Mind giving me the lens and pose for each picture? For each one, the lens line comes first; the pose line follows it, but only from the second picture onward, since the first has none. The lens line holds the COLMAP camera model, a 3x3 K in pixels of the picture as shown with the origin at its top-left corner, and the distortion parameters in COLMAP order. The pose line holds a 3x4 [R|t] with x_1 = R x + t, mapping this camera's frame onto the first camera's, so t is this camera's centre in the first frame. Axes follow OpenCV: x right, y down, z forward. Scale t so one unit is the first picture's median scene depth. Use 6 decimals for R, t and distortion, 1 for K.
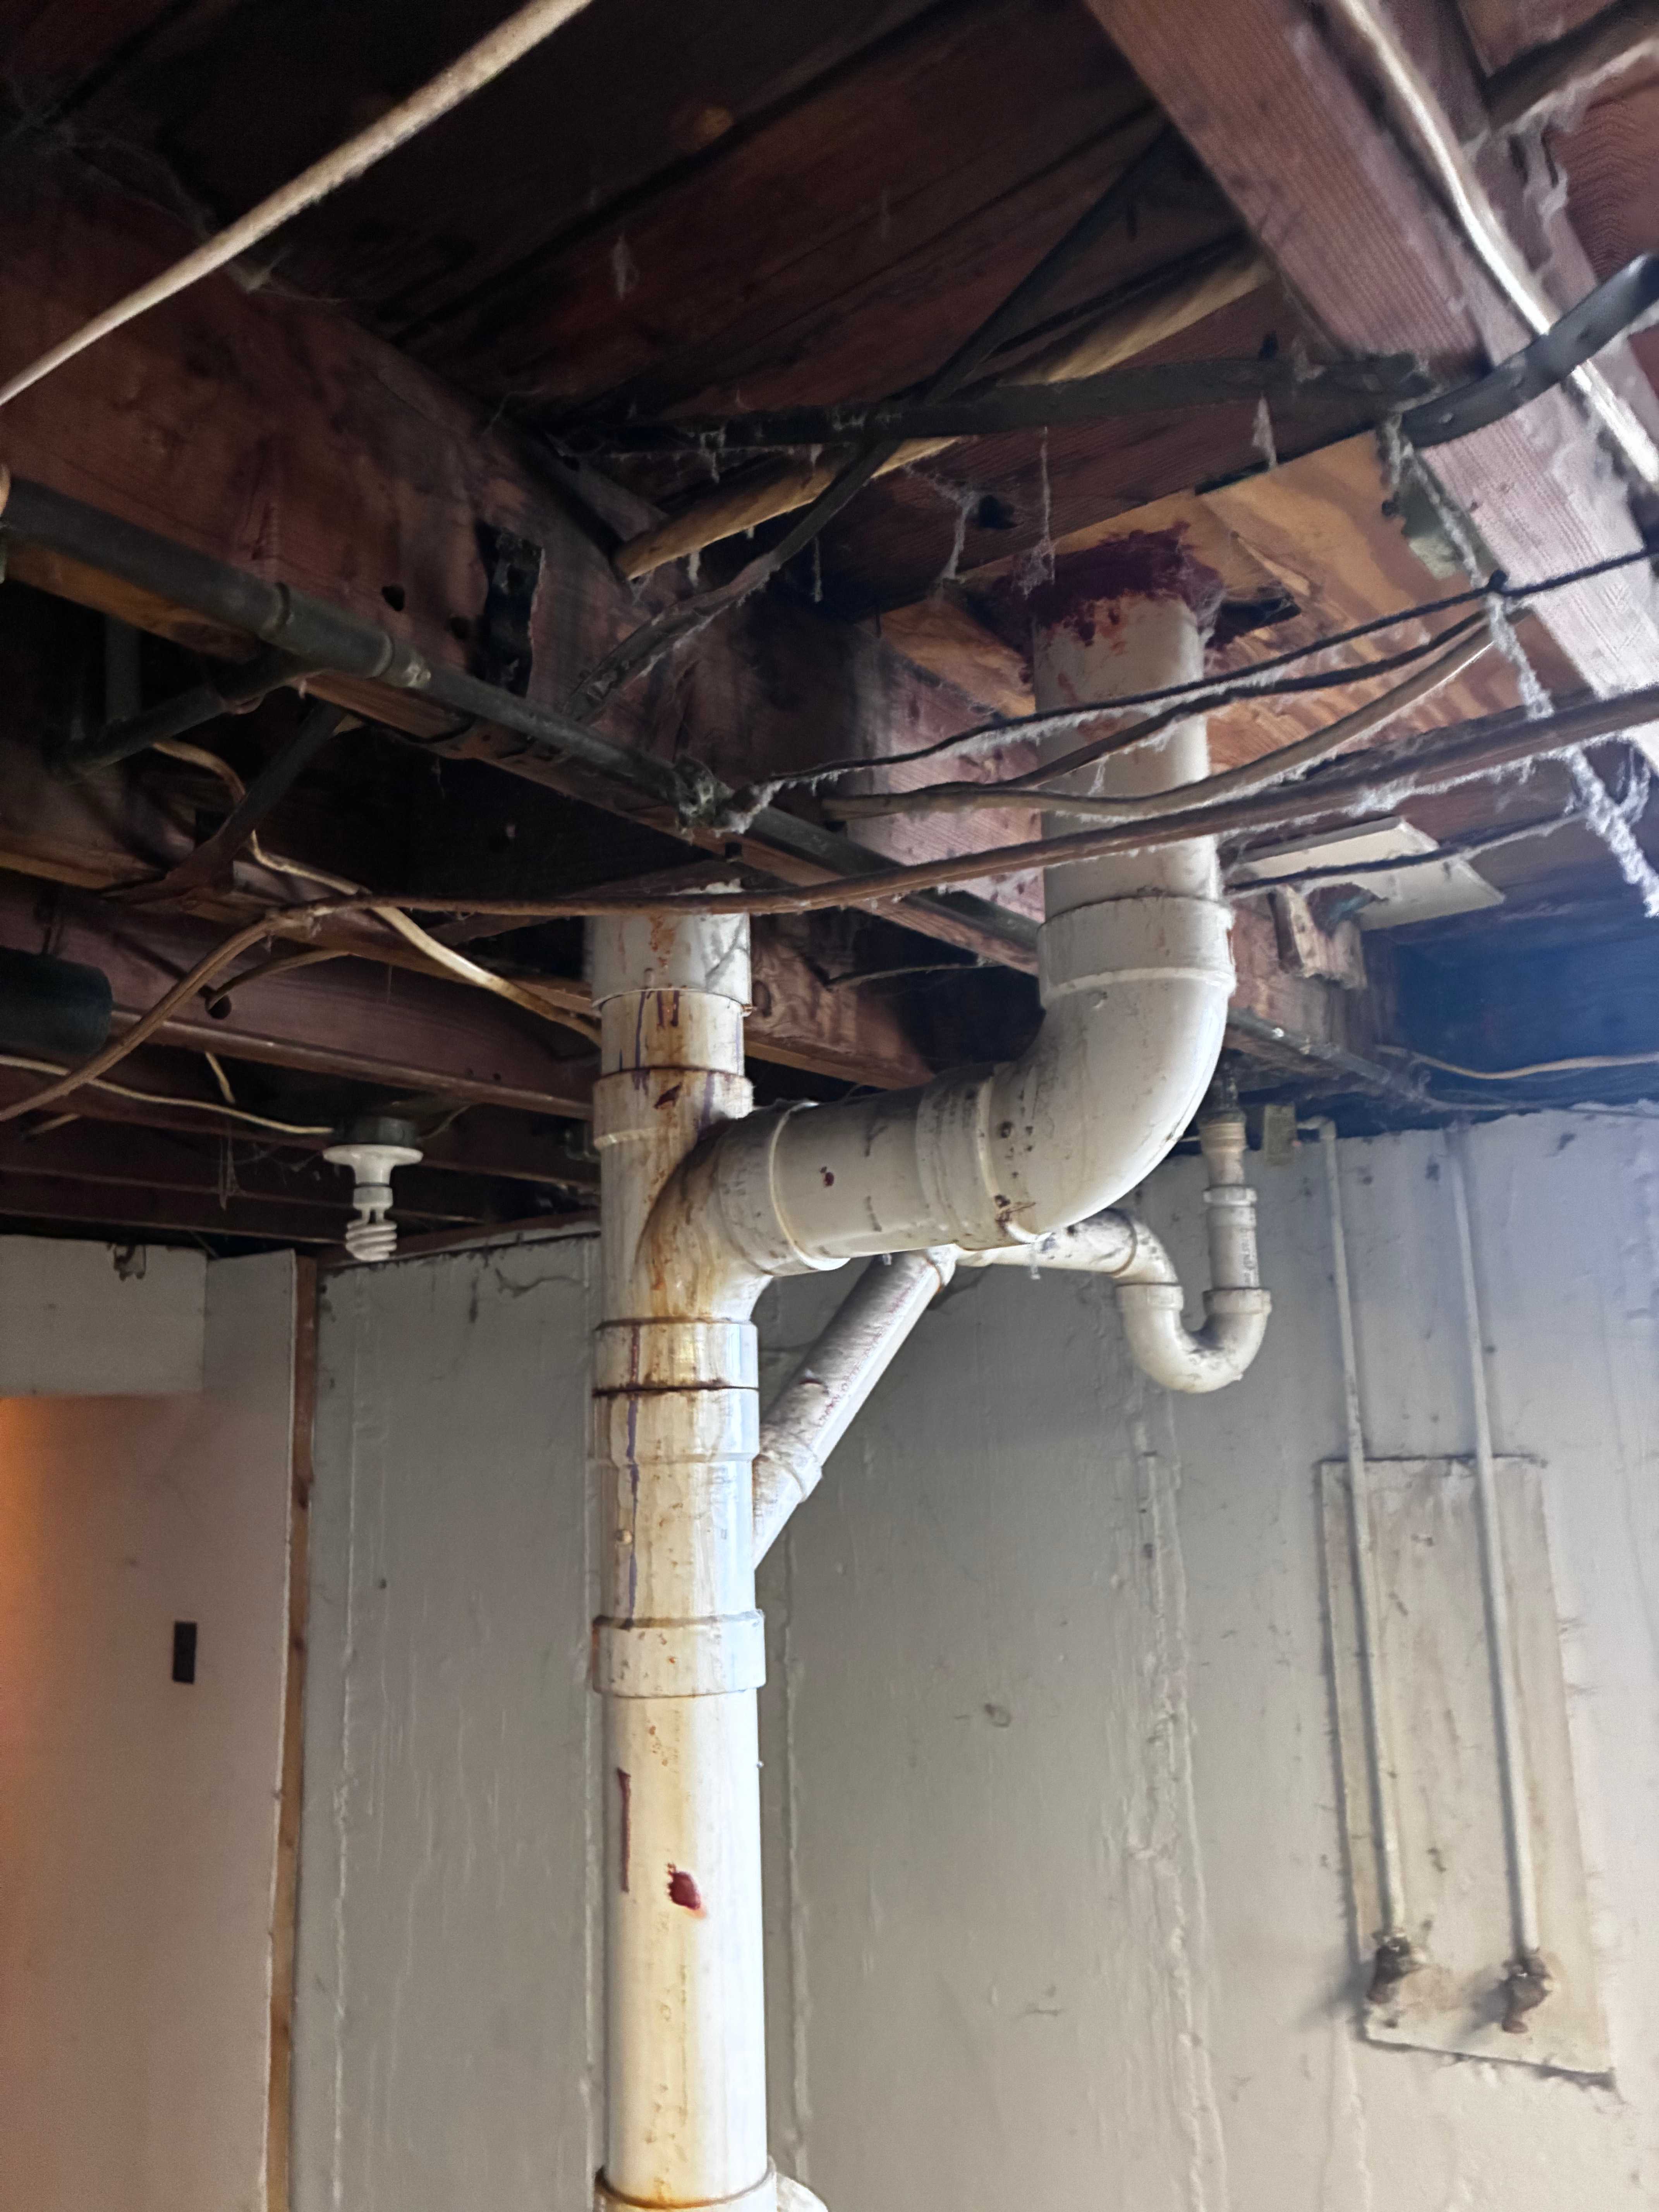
lens RADIAL K [[1670.5, 0, 829.5], [0, 1670.5, 1106.0], [0, 0, 1]] dist [0.007898, -0.002404]
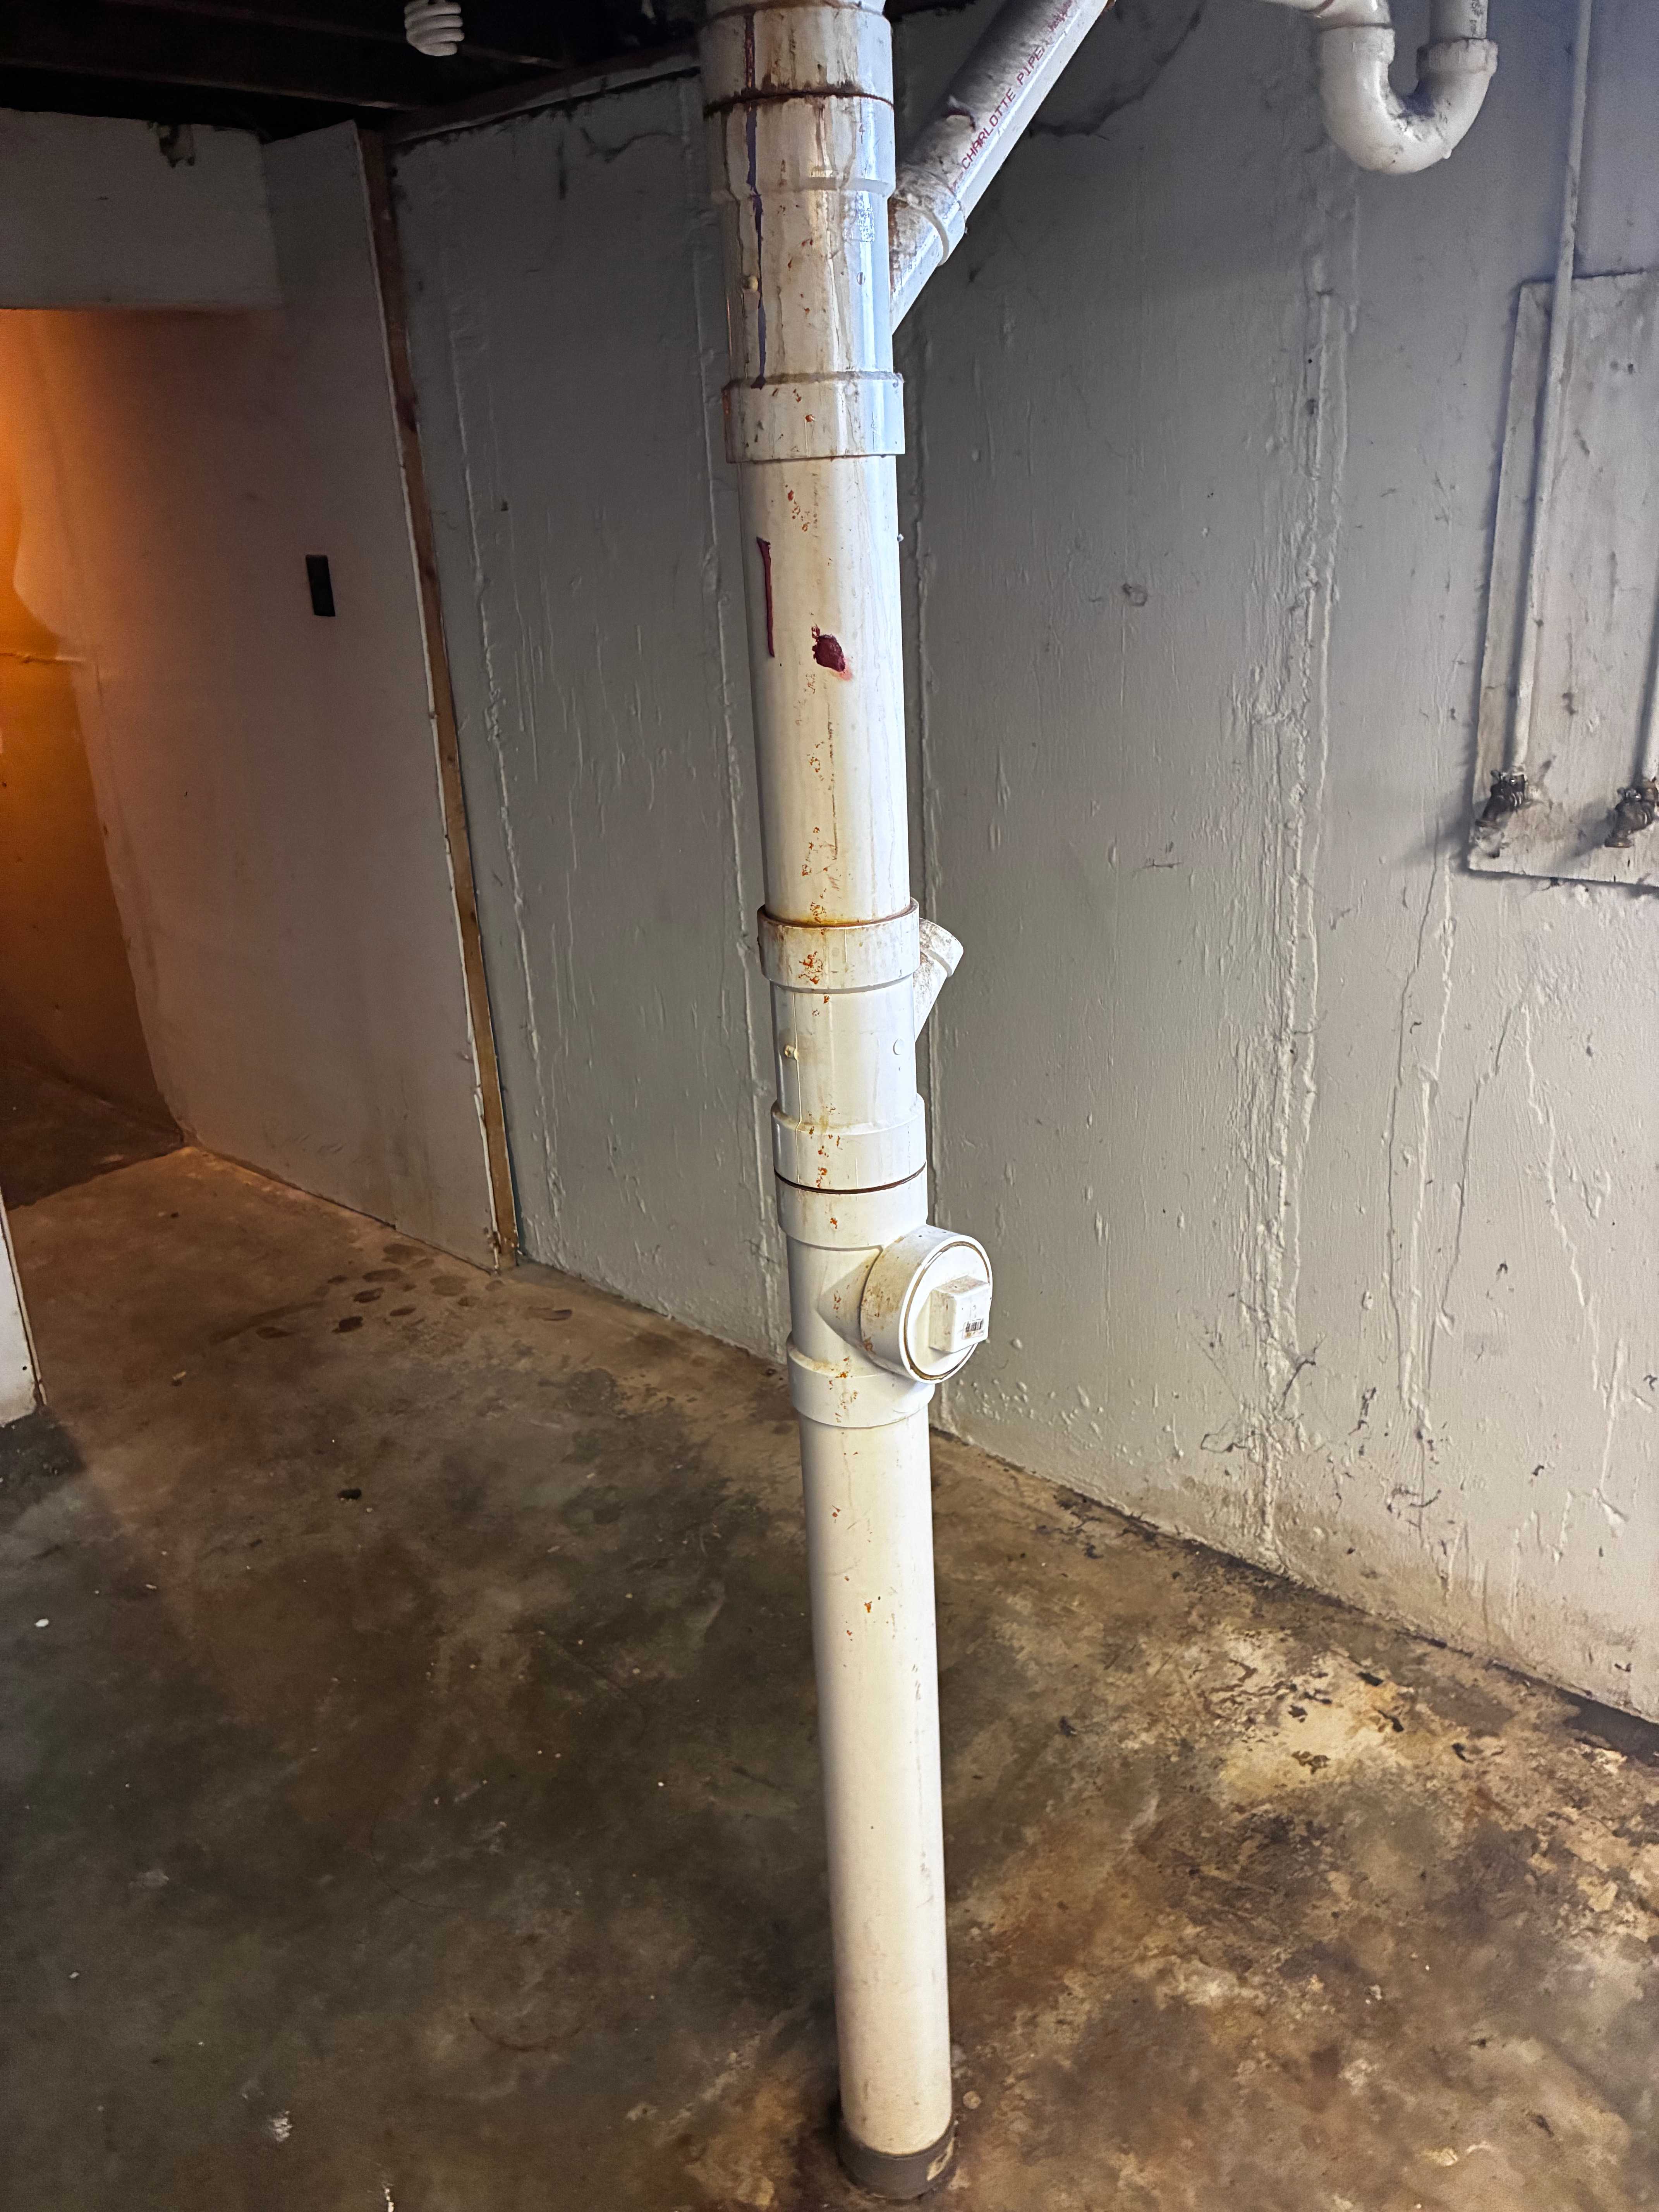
lens RADIAL K [[1678.6, 0, 829.5], [0, 1678.6, 1106.0], [0, 0, 1]] dist [-0.003235, -0.002052]
pose [[0.997495, 0.005264, -0.070546, -0.008356], [0.032966, 0.847741, 0.529385, 0.103166], [0.062591, -0.530385, 0.845443, -0.007860]]
